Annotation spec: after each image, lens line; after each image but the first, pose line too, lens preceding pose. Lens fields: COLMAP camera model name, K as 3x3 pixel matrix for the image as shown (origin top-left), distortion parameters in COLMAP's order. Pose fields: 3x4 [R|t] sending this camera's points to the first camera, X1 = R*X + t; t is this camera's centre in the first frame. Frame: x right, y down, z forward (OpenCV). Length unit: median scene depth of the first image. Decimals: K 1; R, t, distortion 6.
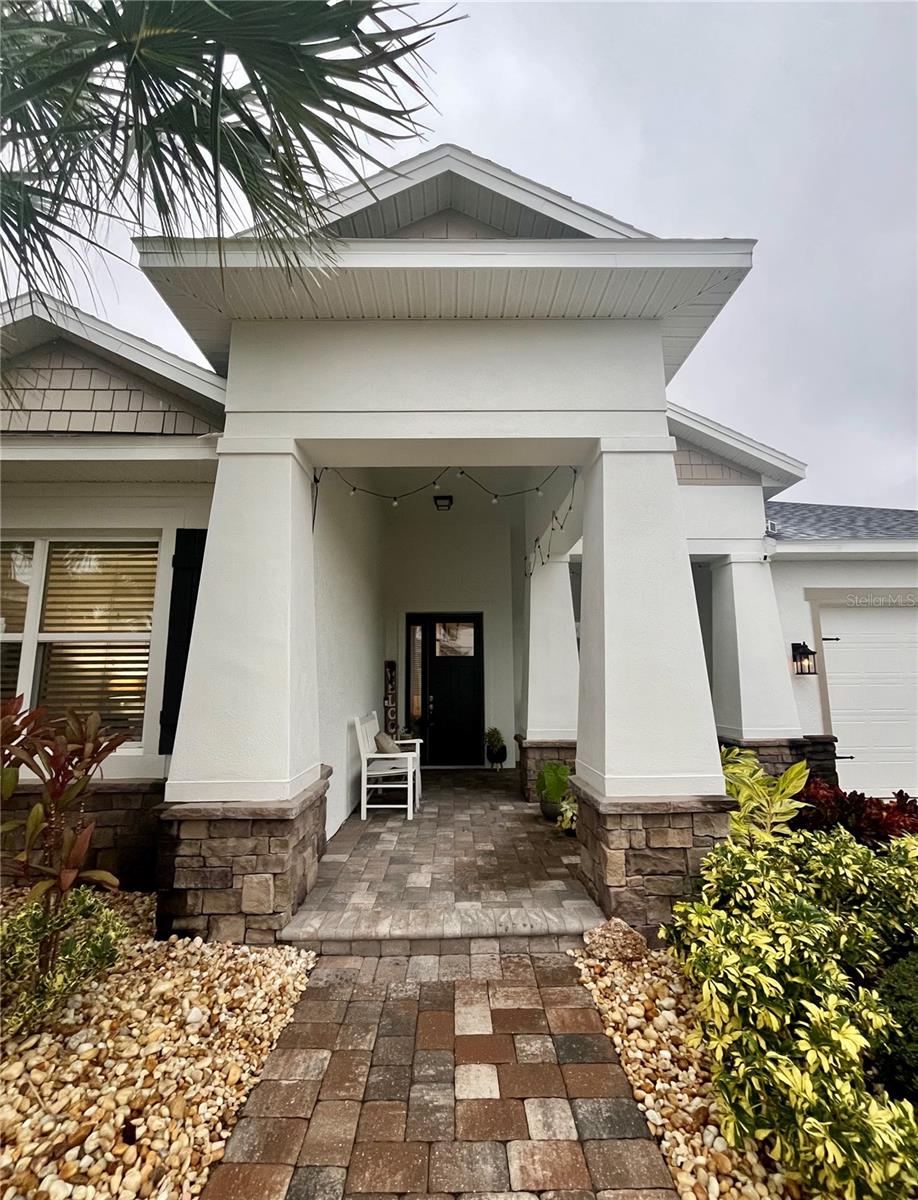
lens RADIAL K [[546.1, 0, 459.0], [0, 546.1, 600.0], [0, 0, 1]] dist [-0.001802, -0.000146]
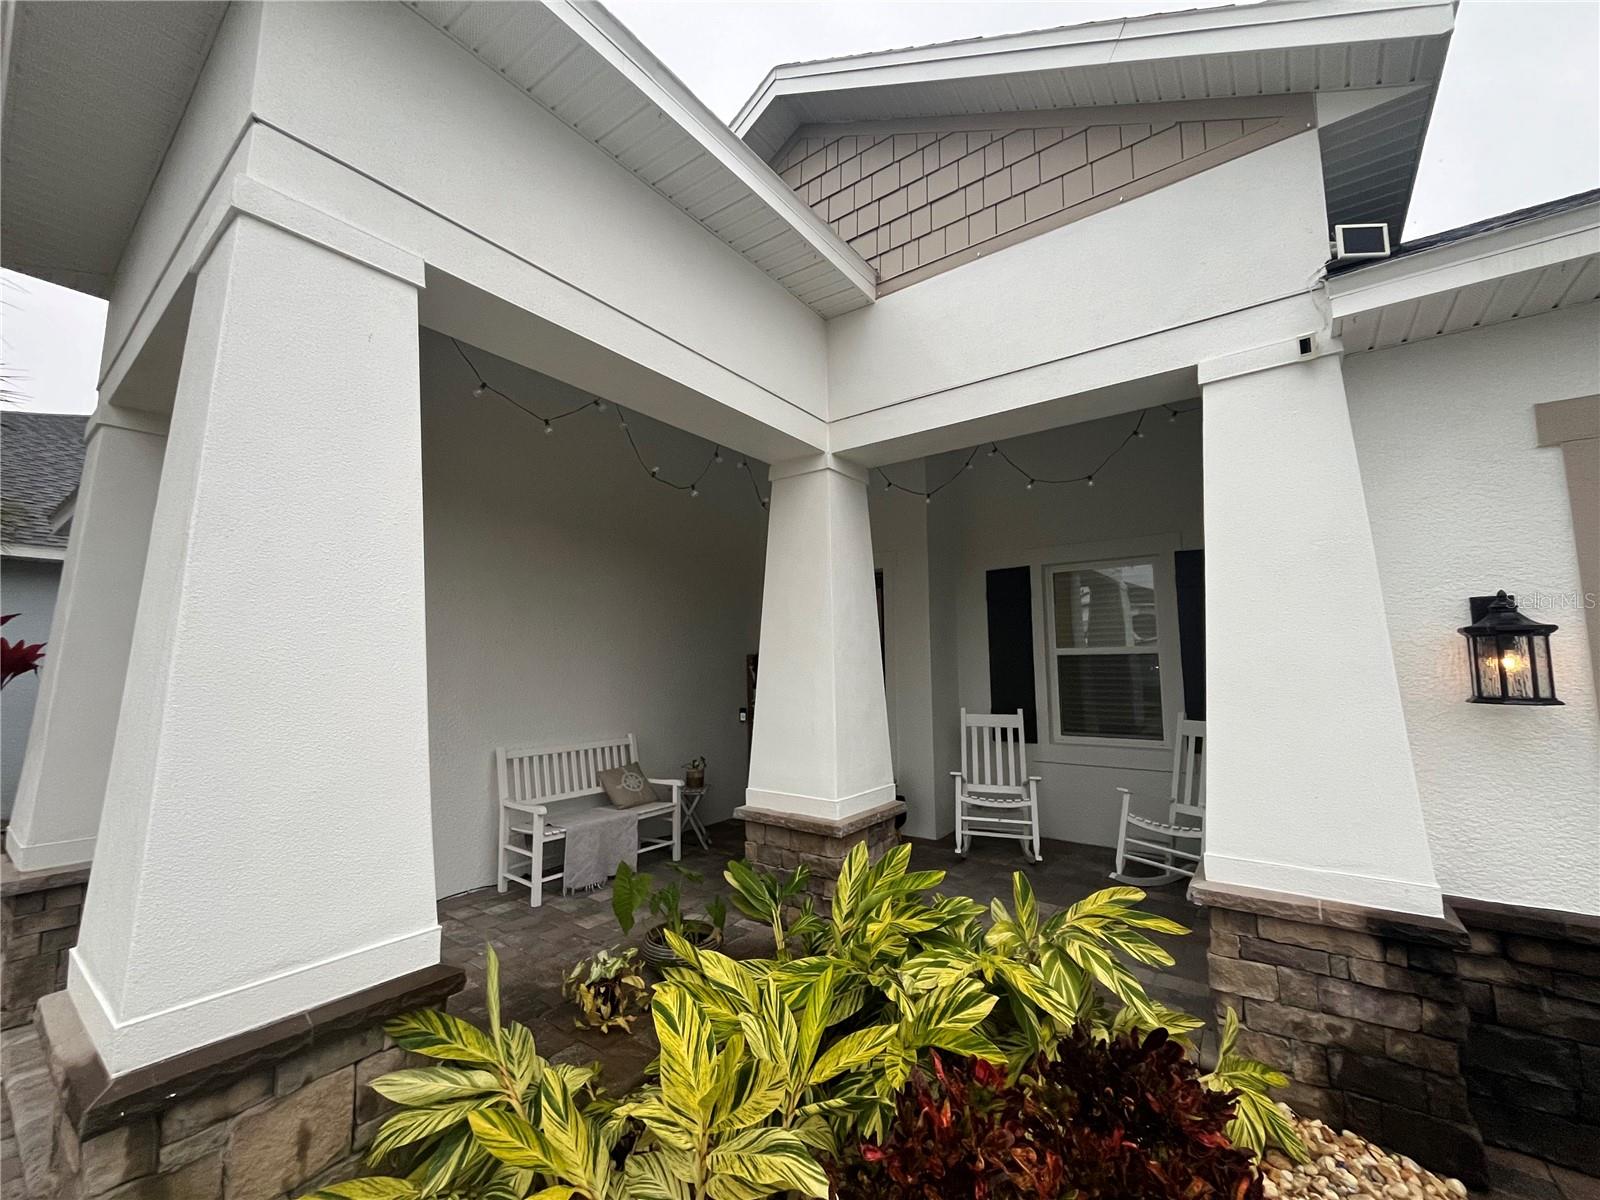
lens RADIAL K [[653.4, 0, 800.0], [0, 653.4, 600.0], [0, 0, 1]] dist [0.000712, 0.000214]
pose [[0.790111, -0.059758, -0.610044, 0.542564], [0.097661, 0.994796, 0.029040, 0.032911], [0.605134, -0.082522, 0.791835, 0.484925]]
